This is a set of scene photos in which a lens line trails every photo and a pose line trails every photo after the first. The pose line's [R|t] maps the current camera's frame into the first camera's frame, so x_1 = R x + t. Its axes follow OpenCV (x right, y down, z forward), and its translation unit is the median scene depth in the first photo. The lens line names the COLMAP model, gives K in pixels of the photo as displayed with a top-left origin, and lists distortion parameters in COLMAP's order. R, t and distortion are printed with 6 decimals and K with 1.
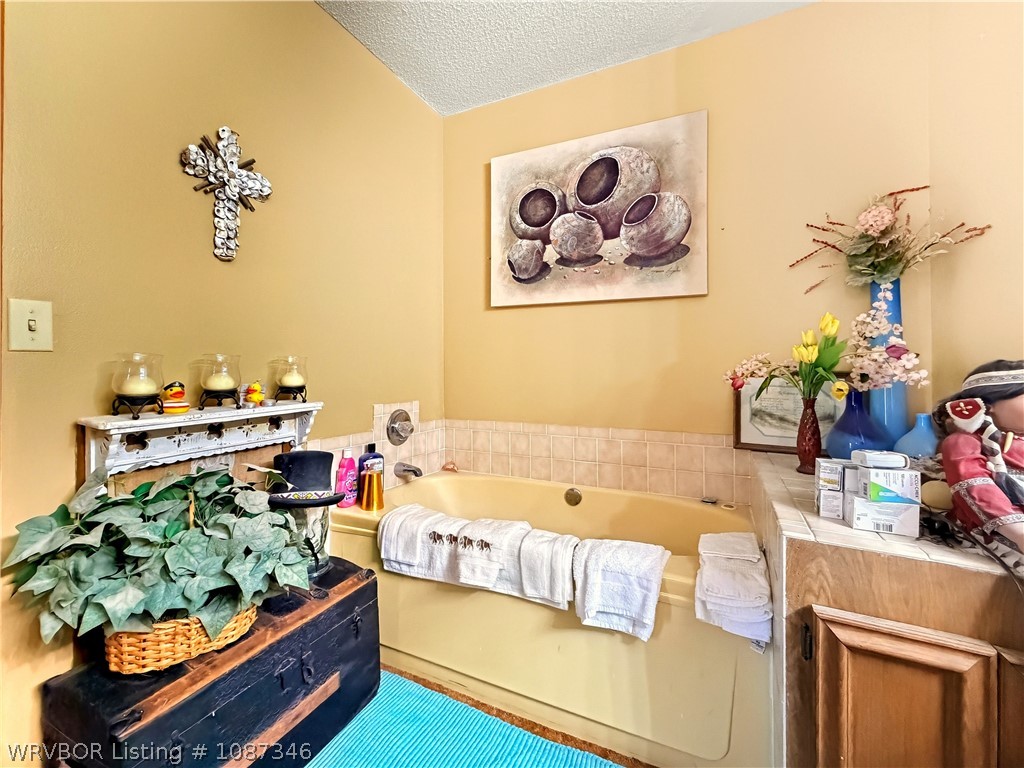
lens RADIAL K [[422.2, 0, 499.0], [0, 422.2, 369.6], [0, 0, 1]] dist [0.001949, -0.000381]
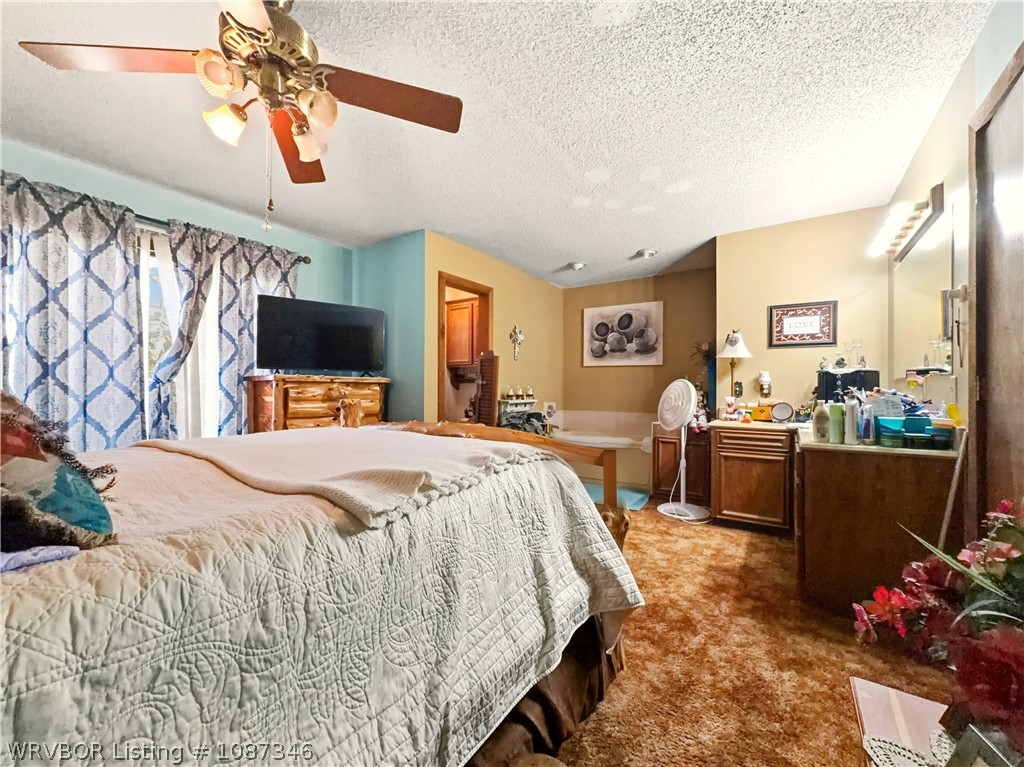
lens RADIAL K [[422.2, 0, 500.8], [0, 422.2, 387.0], [0, 0, 1]] dist [0.001949, -0.000381]
pose [[0.991705, 0.009952, -0.128146, -0.327002], [-0.011214, 0.999895, -0.009138, 0.014381], [0.128041, 0.010499, 0.991713, -2.825692]]
